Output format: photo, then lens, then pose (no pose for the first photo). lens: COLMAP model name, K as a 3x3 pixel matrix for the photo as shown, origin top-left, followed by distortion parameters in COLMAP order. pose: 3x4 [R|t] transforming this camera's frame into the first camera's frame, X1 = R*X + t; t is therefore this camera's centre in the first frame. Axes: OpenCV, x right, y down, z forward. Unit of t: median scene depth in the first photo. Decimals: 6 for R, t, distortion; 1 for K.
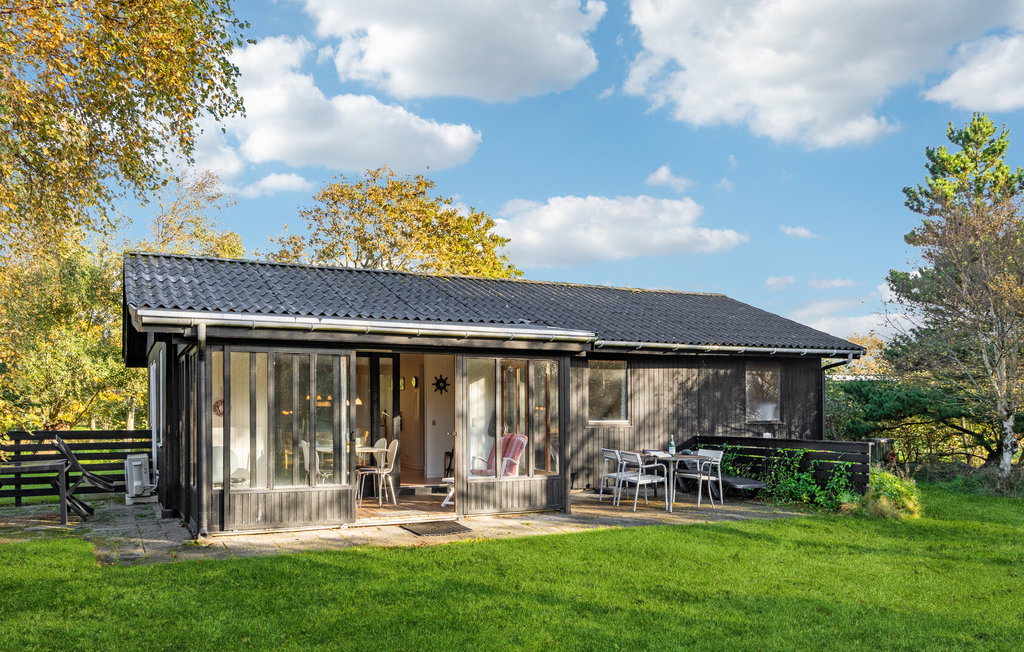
lens RADIAL K [[815.2, 0, 510.8], [0, 815.2, 322.0], [0, 0, 1]] dist [-0.011480, 0.001587]
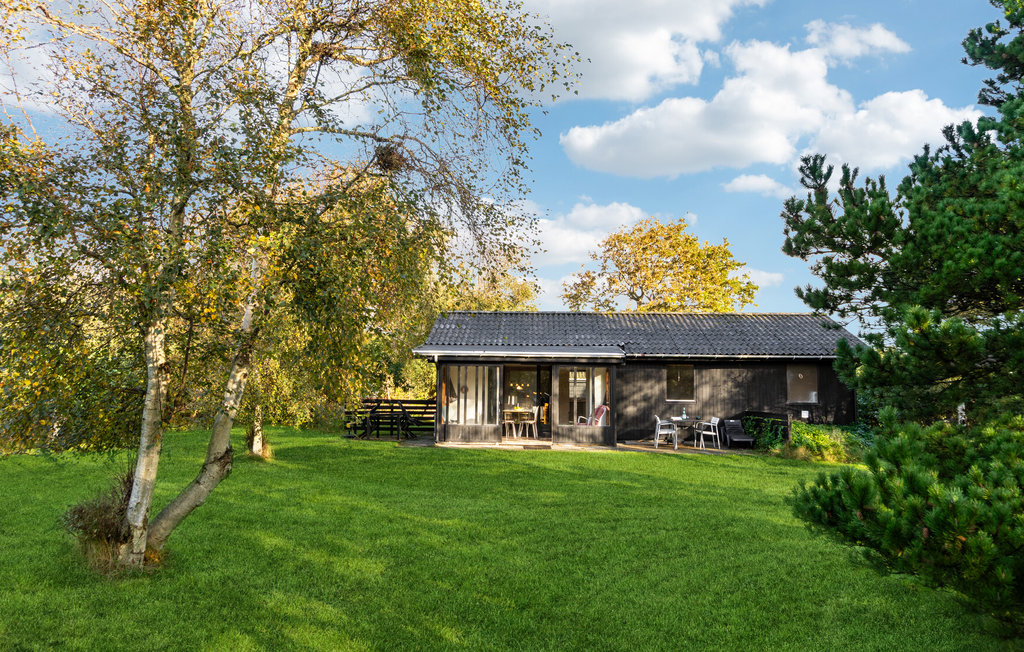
lens RADIAL K [[815.2, 0, 512.5], [0, 815.2, 328.7], [0, 0, 1]] dist [-0.011480, 0.001587]
pose [[0.880500, -0.024133, -0.473431, 0.701467], [0.036570, 0.999185, 0.017082, -0.078688], [0.472633, -0.032354, 0.880665, -0.733484]]
